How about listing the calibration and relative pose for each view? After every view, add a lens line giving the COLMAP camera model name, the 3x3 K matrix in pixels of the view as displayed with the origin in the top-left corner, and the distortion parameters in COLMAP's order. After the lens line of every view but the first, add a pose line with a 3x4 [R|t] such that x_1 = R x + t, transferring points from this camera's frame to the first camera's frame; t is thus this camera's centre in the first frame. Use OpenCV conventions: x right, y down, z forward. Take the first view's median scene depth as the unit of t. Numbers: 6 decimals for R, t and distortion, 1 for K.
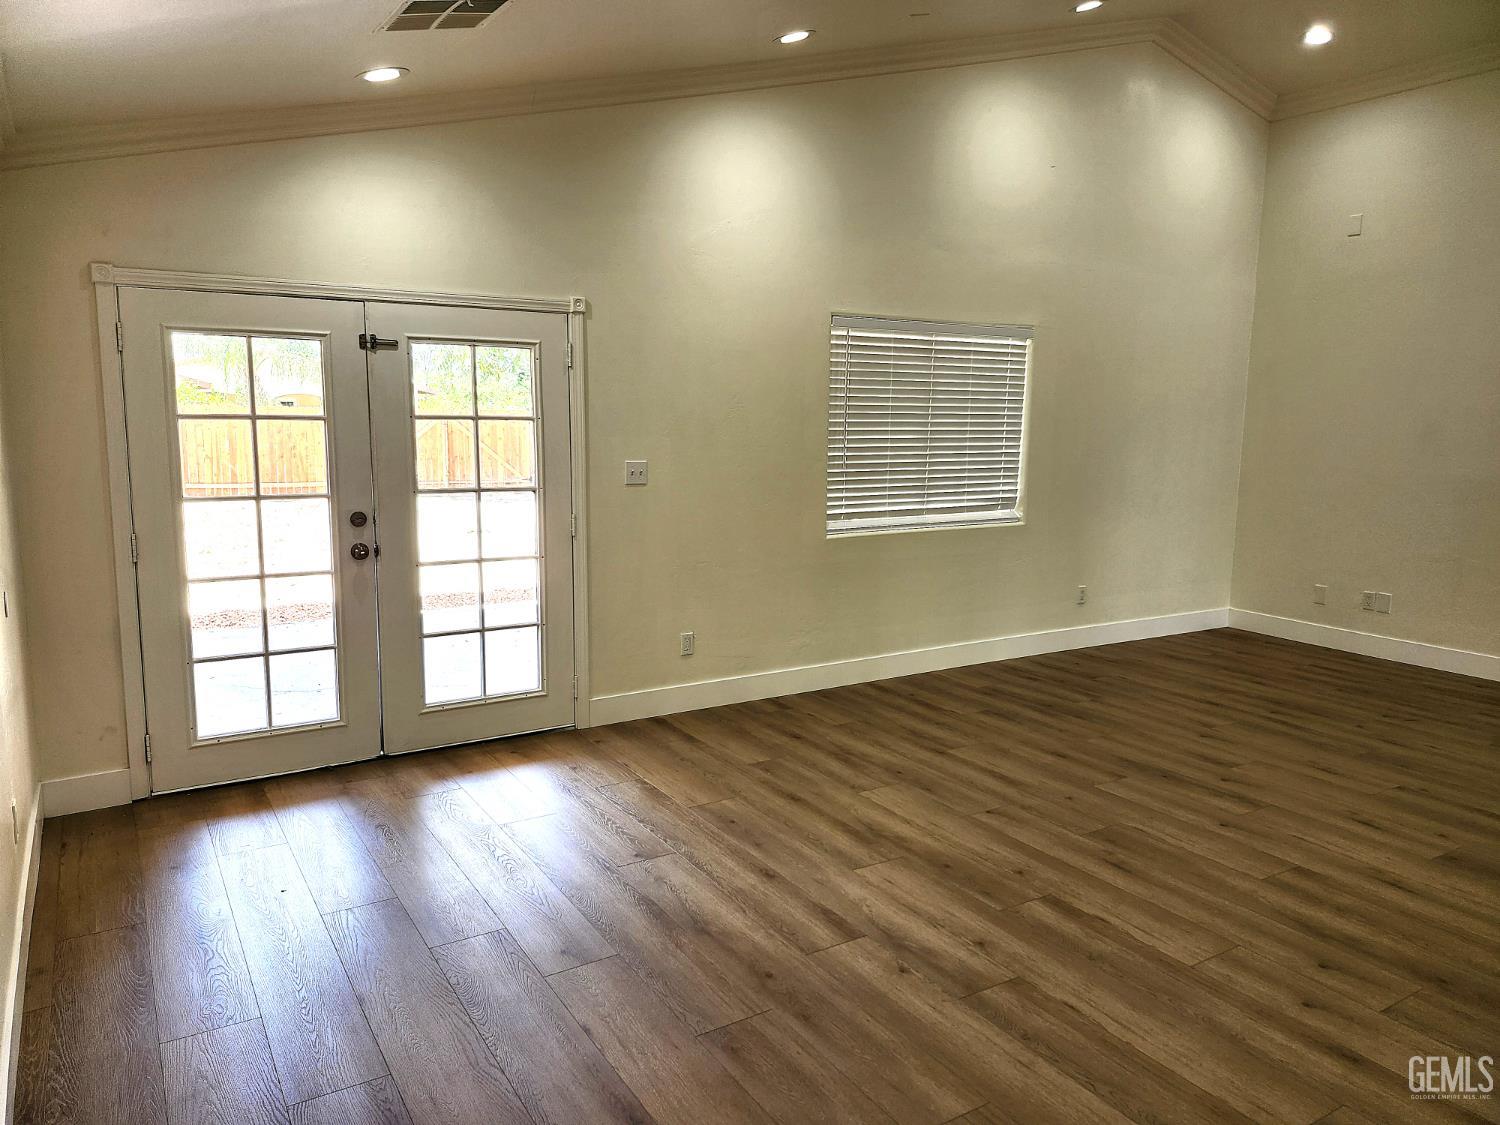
lens RADIAL K [[1034.4, 0, 738.1], [0, 1034.4, 562.4], [0, 0, 1]] dist [0.091395, -0.110388]
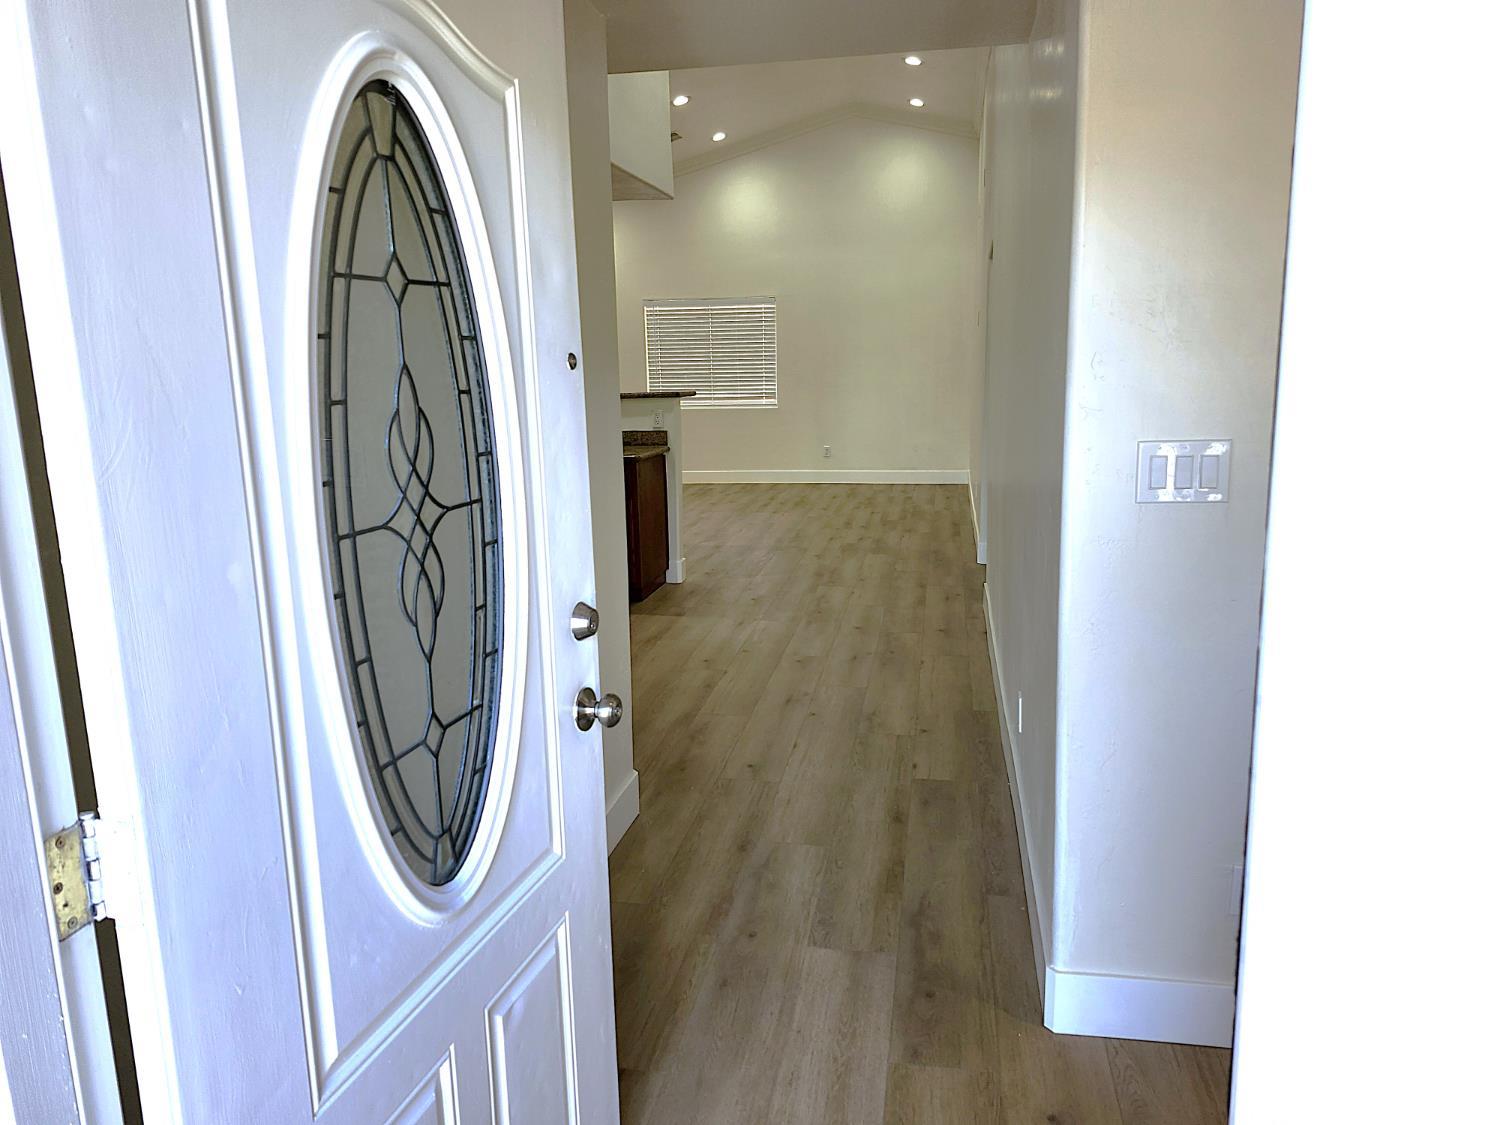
lens RADIAL K [[1027.2, 0, 734.0], [0, 1027.2, 553.6], [0, 0, 1]] dist [0.081632, -0.109699]
pose [[0.736884, 0.105406, -0.667751, 2.073285], [-0.071089, 0.994375, 0.078515, 0.113993], [0.672271, -0.010387, 0.740232, -0.524375]]
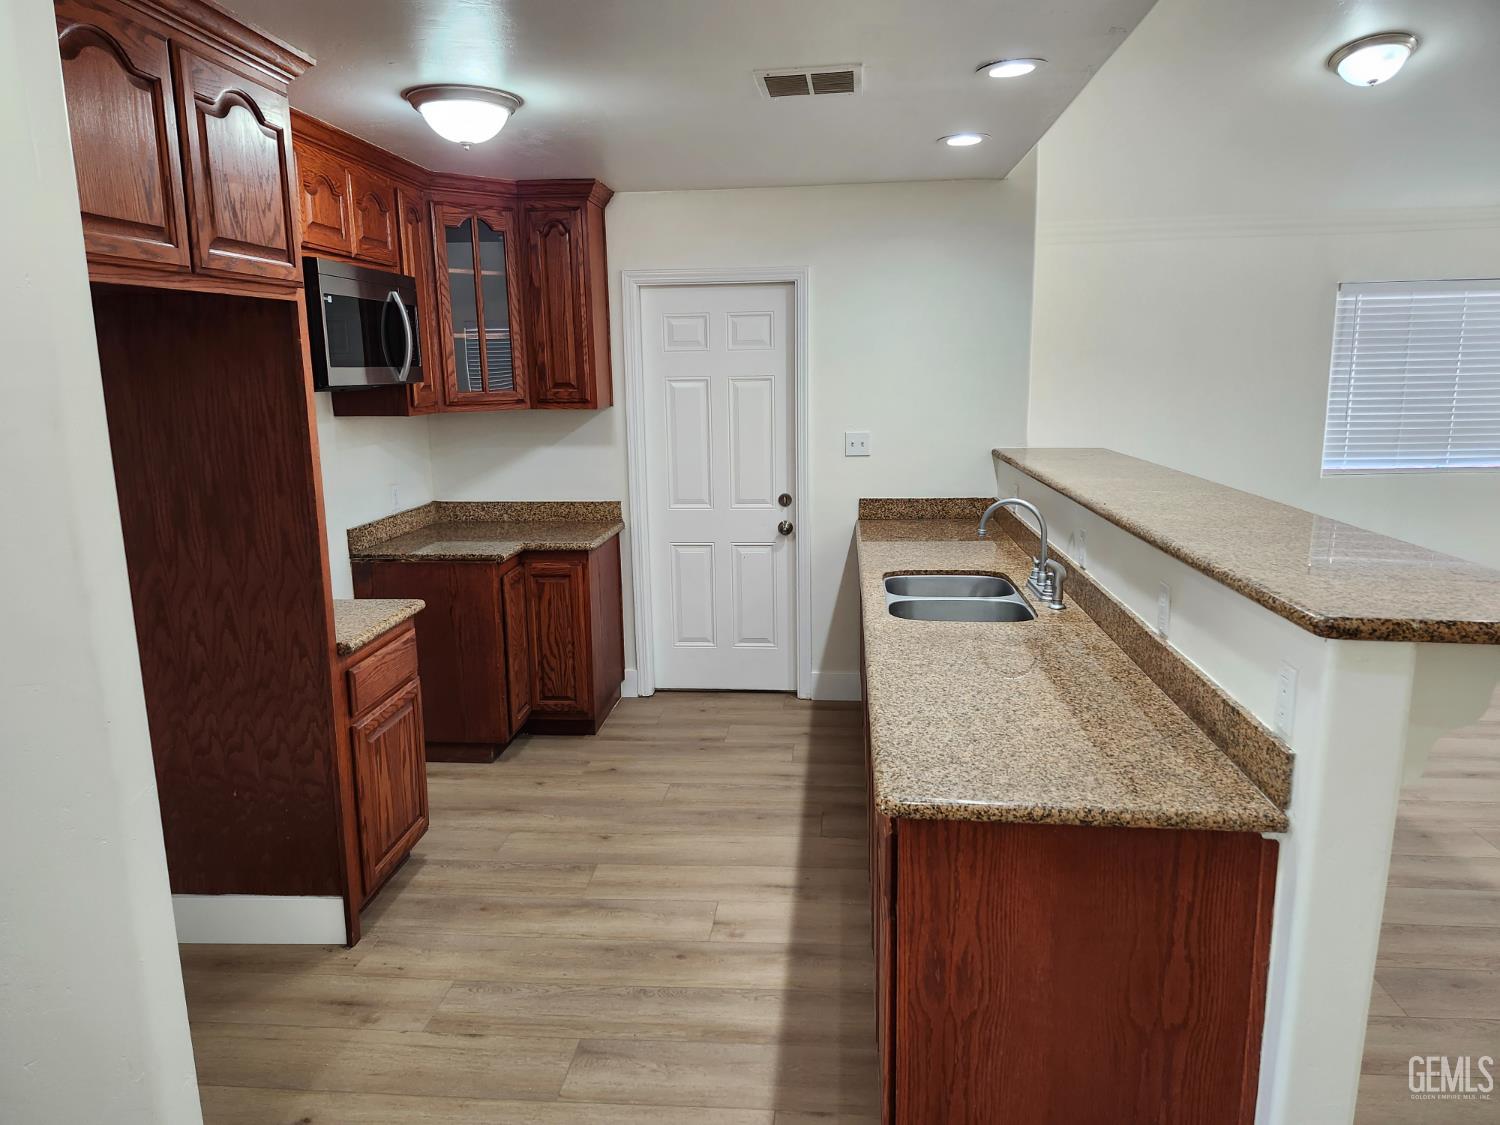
lens RADIAL K [[1033.4, 0, 750.0], [0, 1033.4, 562.5], [0, 0, 1]] dist [0.097854, -0.093059]
pose [[-0.594292, 0.152297, -0.789698, 1.403266], [-0.105339, 0.958708, 0.264165, -0.083799], [0.797321, 0.240177, -0.553709, 0.539997]]
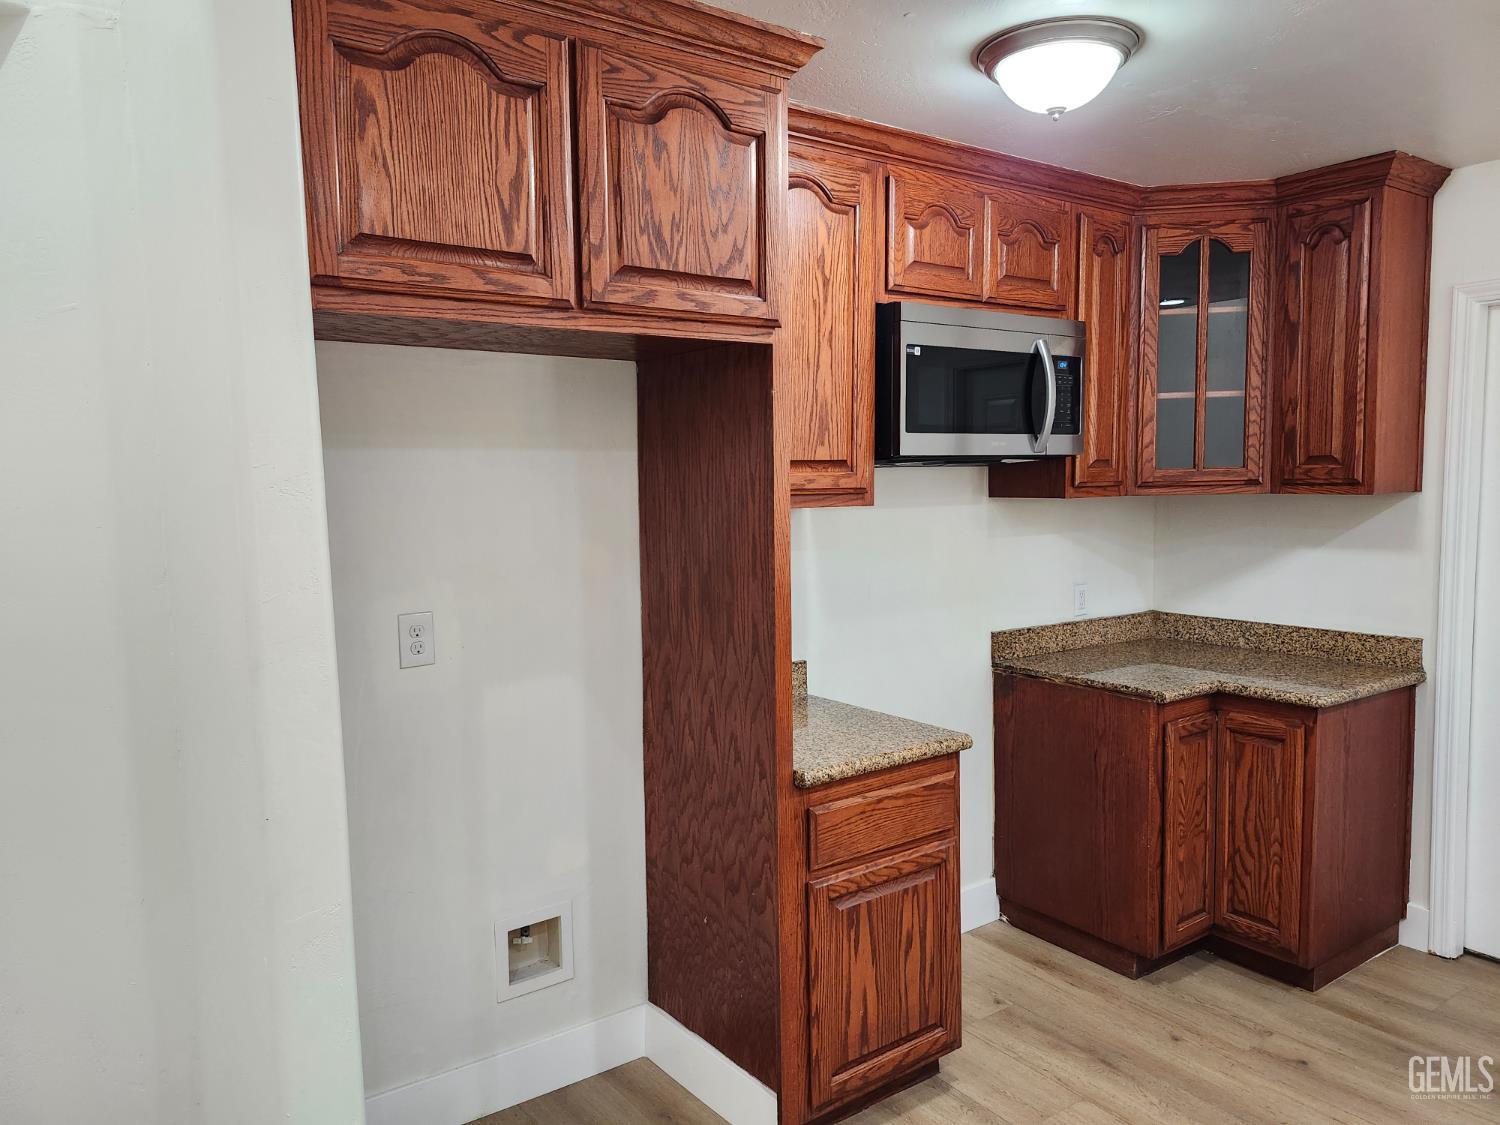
lens RADIAL K [[1050.3, 0, 748.7], [0, 1050.3, 566.6], [0, 0, 1]] dist [0.089288, -0.106869]
pose [[-0.996894, 0.011958, -0.077836, 1.112602], [-0.006032, 0.973906, 0.226871, -0.051097], [0.078518, 0.226636, -0.970809, 0.463674]]
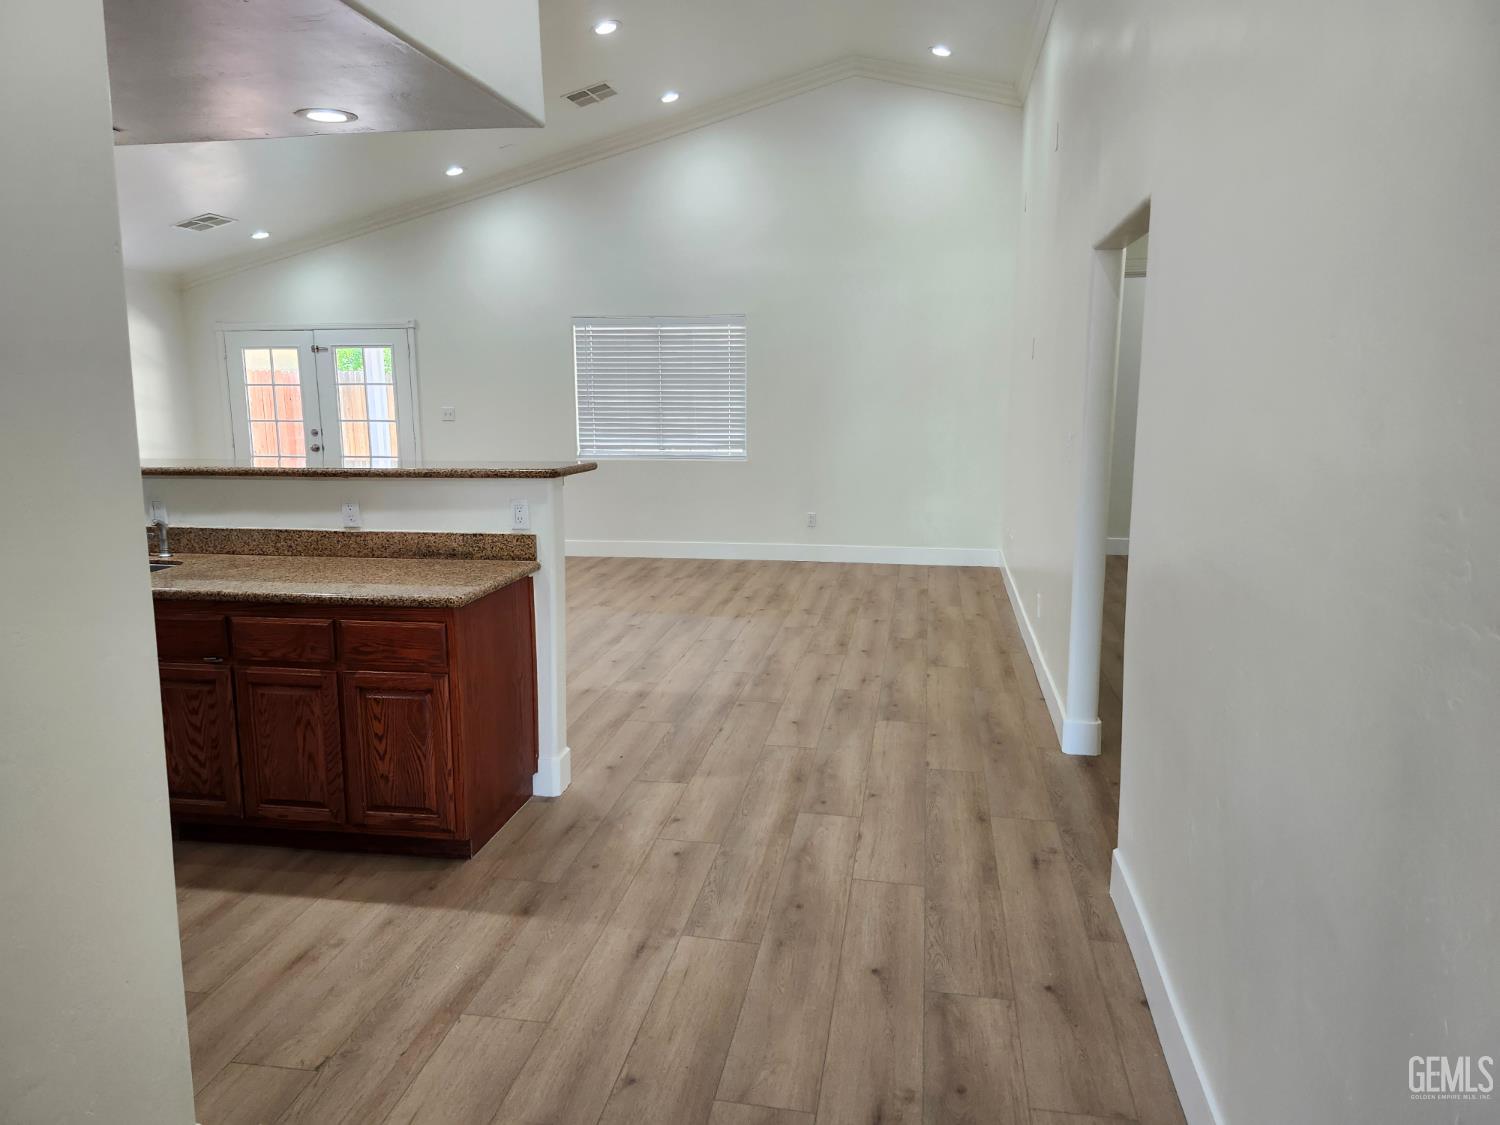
lens RADIAL K [[1027.2, 0, 734.0], [0, 1027.2, 553.6], [0, 0, 1]] dist [0.081632, -0.109699]
pose [[0.747621, 0.099170, -0.656680, 1.675481], [-0.084869, 0.994948, 0.053631, 0.017873], [0.658681, 0.015636, 0.752260, -0.022075]]
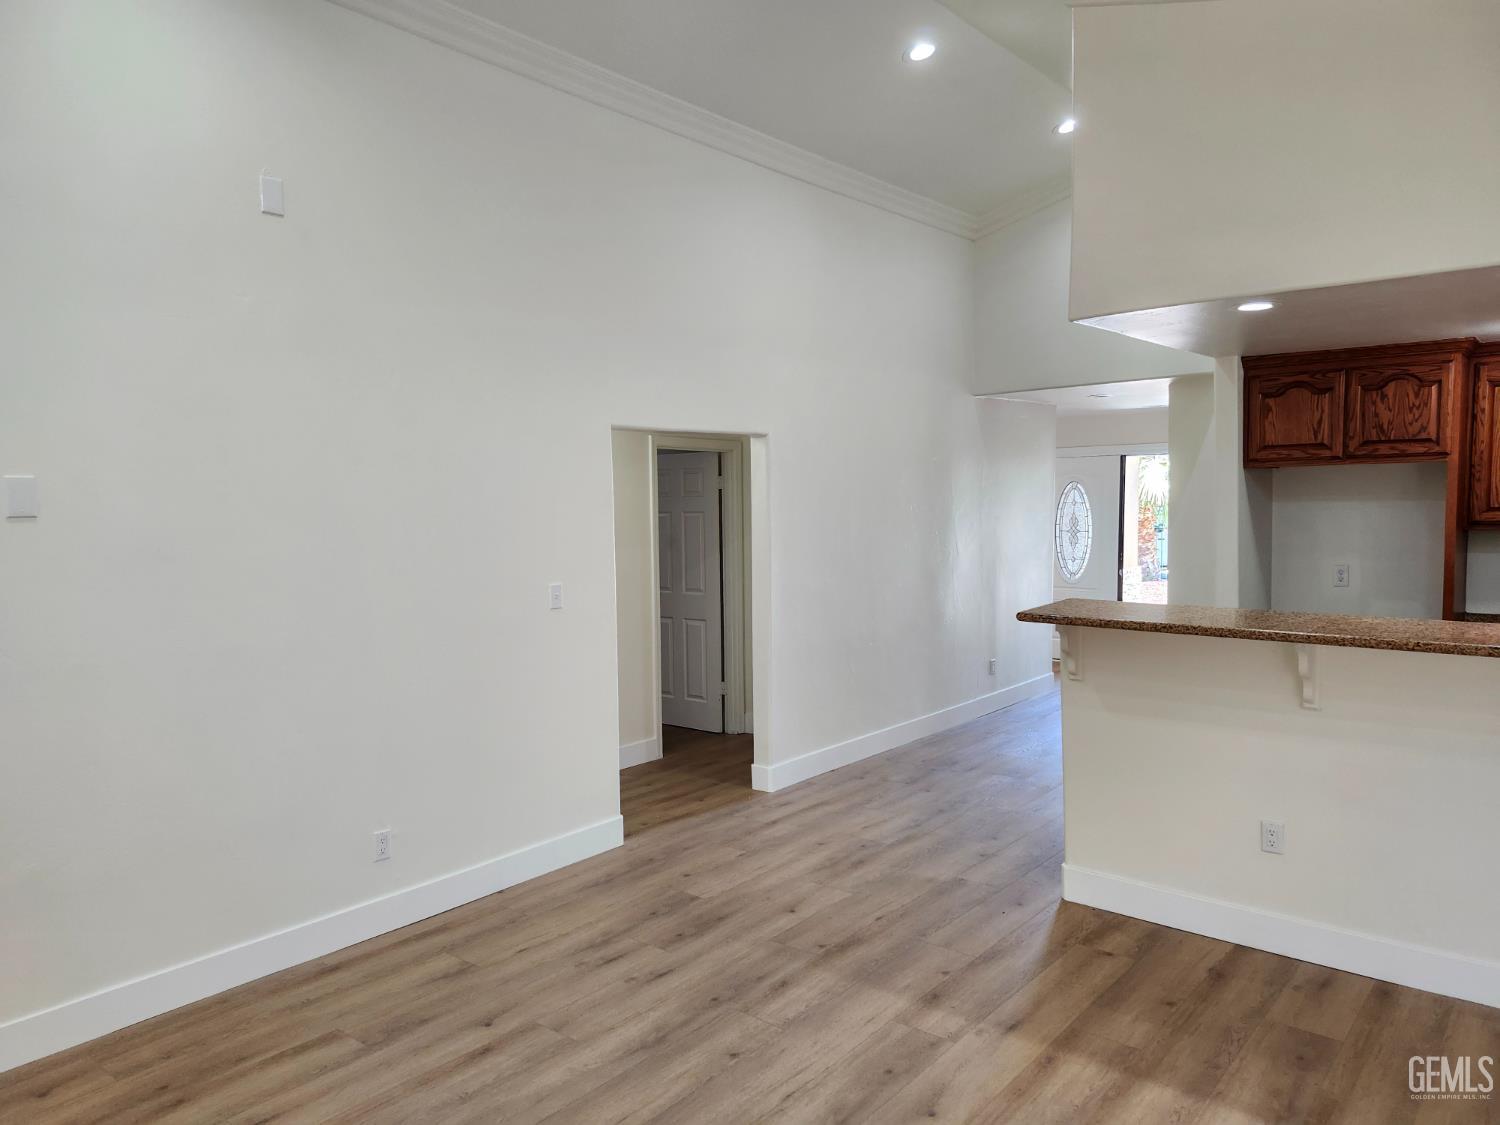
lens RADIAL K [[1045.4, 0, 720.8], [0, 1045.4, 581.0], [0, 0, 1]] dist [0.062290, -0.079274]
pose [[-0.313347, -0.078475, 0.946391, 0.199979], [0.152518, 0.979484, 0.131718, -0.187567], [-0.937311, 0.185615, -0.294950, 1.090062]]
